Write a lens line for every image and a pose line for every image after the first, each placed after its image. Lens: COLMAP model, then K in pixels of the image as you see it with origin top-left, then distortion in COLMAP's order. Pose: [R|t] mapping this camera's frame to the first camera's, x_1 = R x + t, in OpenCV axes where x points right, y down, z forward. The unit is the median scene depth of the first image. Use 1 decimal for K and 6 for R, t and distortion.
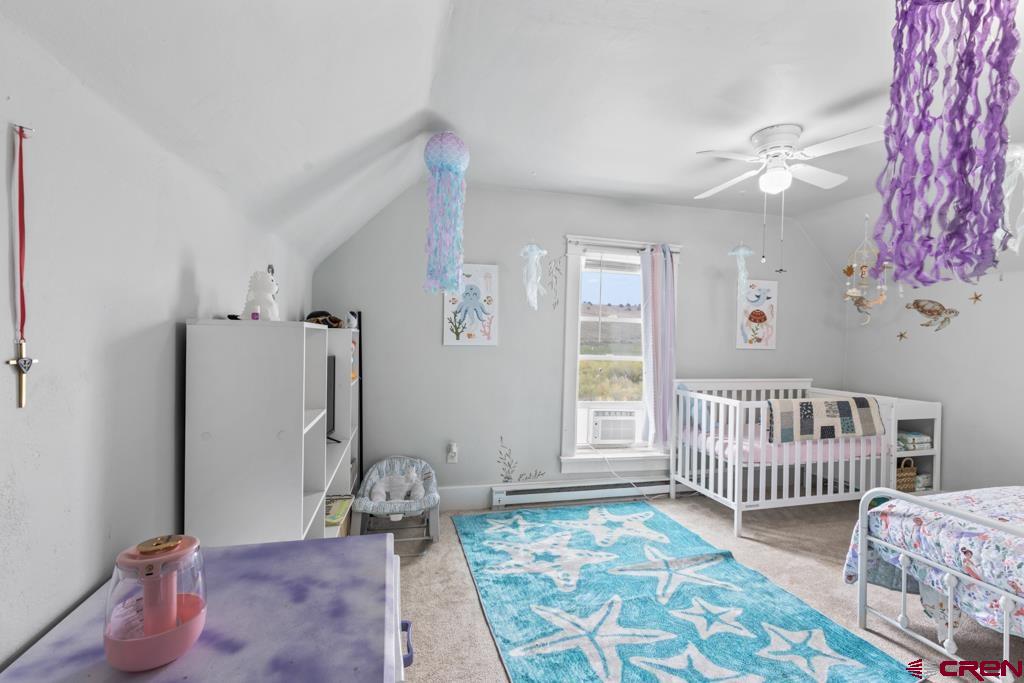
lens RADIAL K [[473.7, 0, 507.2], [0, 473.7, 345.8], [0, 0, 1]] dist [0.005801, -0.001800]
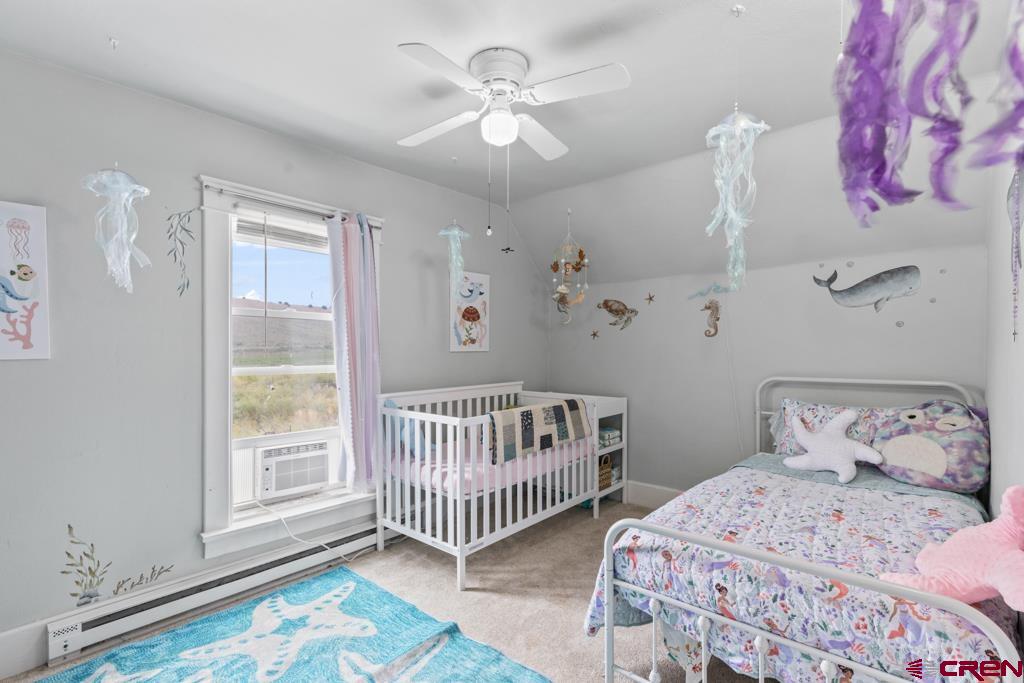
lens RADIAL K [[473.7, 0, 512.7], [0, 473.7, 346.6], [0, 0, 1]] dist [0.005801, -0.001800]
pose [[0.821520, -0.022159, 0.569749, 0.107755], [0.026312, 0.999653, 0.000940, -0.000964], [-0.569572, 0.014219, 0.821819, 0.278591]]
